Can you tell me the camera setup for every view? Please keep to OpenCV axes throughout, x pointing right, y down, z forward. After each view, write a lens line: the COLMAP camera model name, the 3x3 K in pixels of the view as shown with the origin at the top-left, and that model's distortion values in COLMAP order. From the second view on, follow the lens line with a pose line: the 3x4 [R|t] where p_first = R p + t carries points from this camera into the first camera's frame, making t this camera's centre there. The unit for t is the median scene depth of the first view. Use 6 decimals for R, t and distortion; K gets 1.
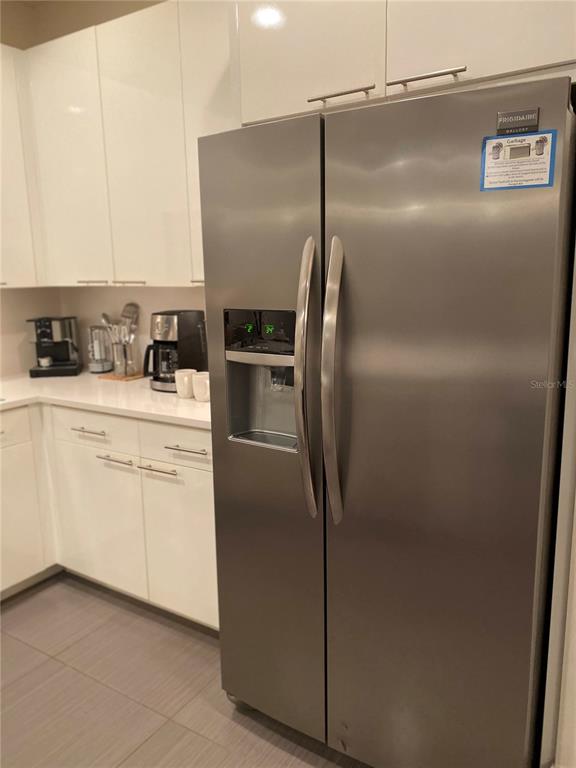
lens RADIAL K [[588.5, 0, 293.8], [0, 588.5, 382.6], [0, 0, 1]] dist [0.031518, -0.040687]
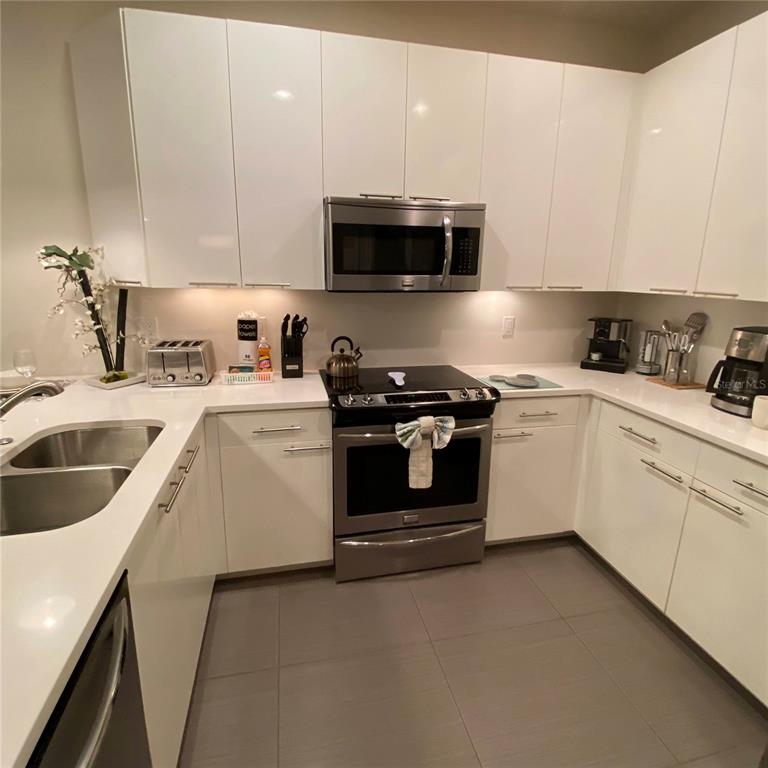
lens RADIAL K [[431.0, 0, 382.7], [0, 431.0, 379.2], [0, 0, 1]] dist [0.028335, -0.028737]
pose [[0.702192, 0.201259, -0.682950, -0.159292], [-0.162305, 0.979209, 0.121685, -0.034110], [0.693241, 0.025400, 0.720258, 0.127454]]
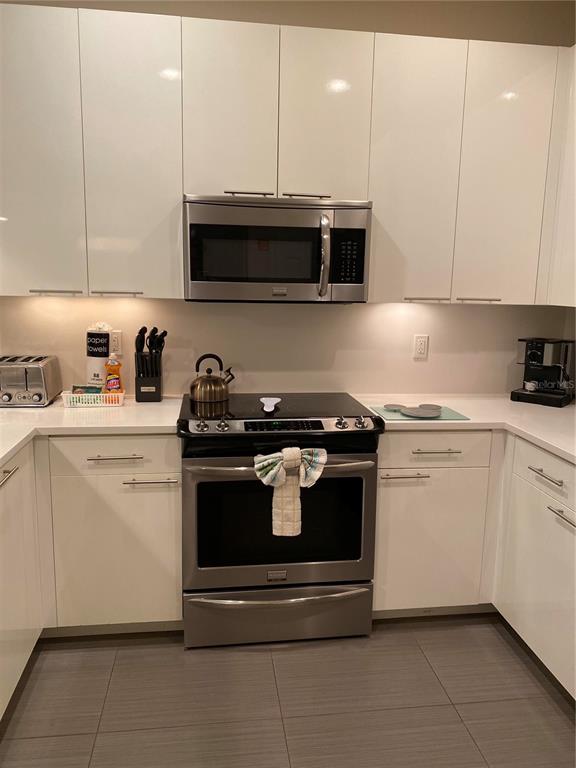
lens RADIAL K [[588.5, 0, 293.8], [0, 588.5, 384.5], [0, 0, 1]] dist [0.031518, -0.040687]
pose [[0.642800, 0.163524, -0.748377, 0.040647], [-0.176358, 0.982298, 0.063158, -0.038413], [0.745457, 0.091384, 0.660259, 0.147285]]
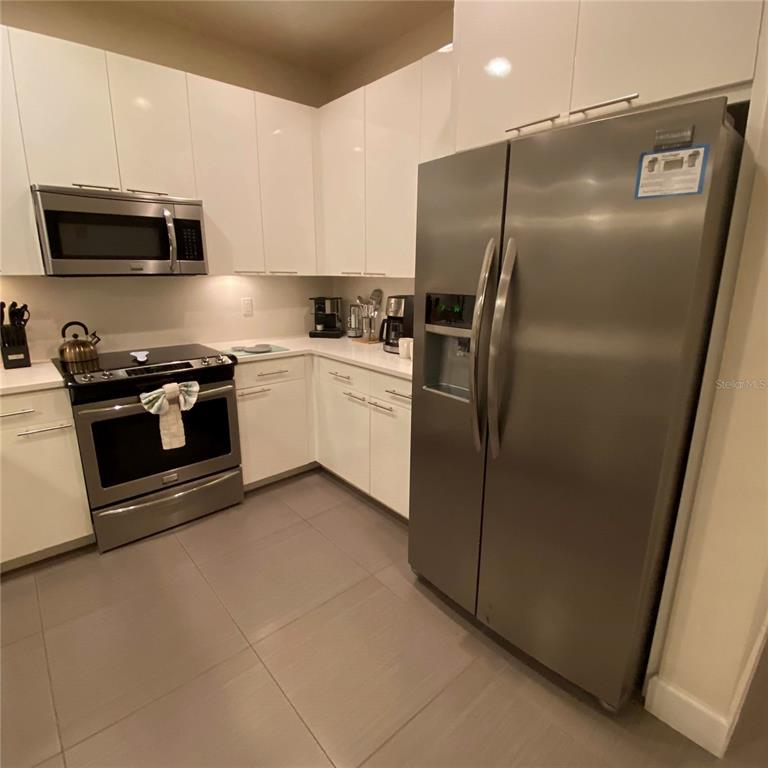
lens RADIAL K [[431.0, 0, 386.0], [0, 431.0, 379.9], [0, 0, 1]] dist [0.028335, -0.028737]
pose [[0.958285, 0.095616, -0.269347, 0.053959], [-0.079320, 0.994333, 0.070778, 0.008216], [0.274589, -0.046461, 0.960439, 0.001538]]
